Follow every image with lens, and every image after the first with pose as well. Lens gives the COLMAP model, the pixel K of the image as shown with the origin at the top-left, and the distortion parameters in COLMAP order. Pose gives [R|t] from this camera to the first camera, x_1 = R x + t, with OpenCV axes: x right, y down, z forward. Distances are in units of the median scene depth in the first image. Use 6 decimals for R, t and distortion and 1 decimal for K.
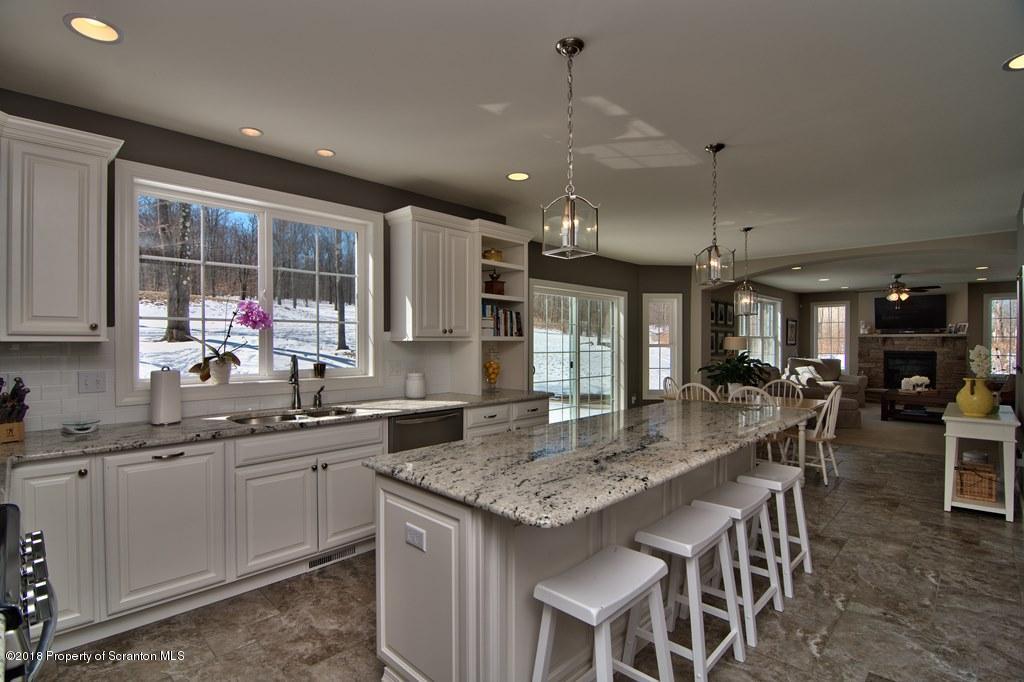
lens RADIAL K [[487.3, 0, 509.7], [0, 487.3, 345.8], [0, 0, 1]] dist [-0.002675, -0.014028]
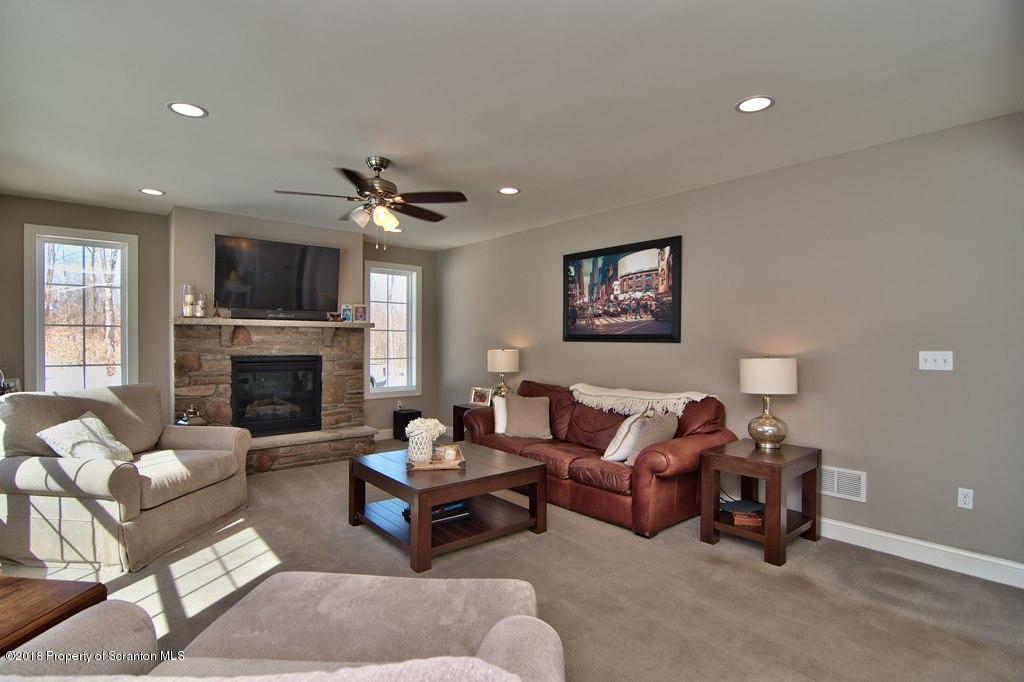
lens RADIAL K [[506.4, 0, 496.9], [0, 506.4, 349.6], [0, 0, 1]] dist [-0.002435, -0.000243]
pose [[0.110932, -0.016281, 0.993695, 0.340976], [0.004166, 0.999865, 0.015917, -0.002225], [-0.993819, 0.002375, 0.110984, 0.715300]]
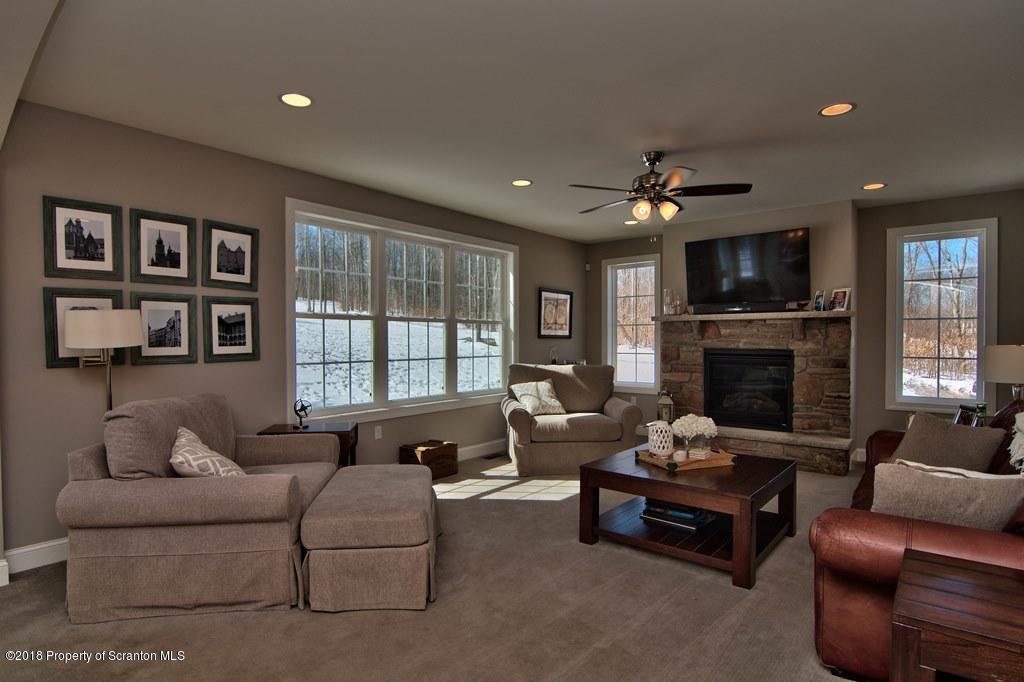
lens RADIAL K [[533.9, 0, 505.6], [0, 533.9, 345.2], [0, 0, 1]] dist [-0.031007, -0.001055]
pose [[0.997397, -0.002606, 0.072062, 0.539420], [0.002150, 0.999977, 0.006399, 0.003233], [-0.072077, -0.006228, 0.997380, 0.477717]]
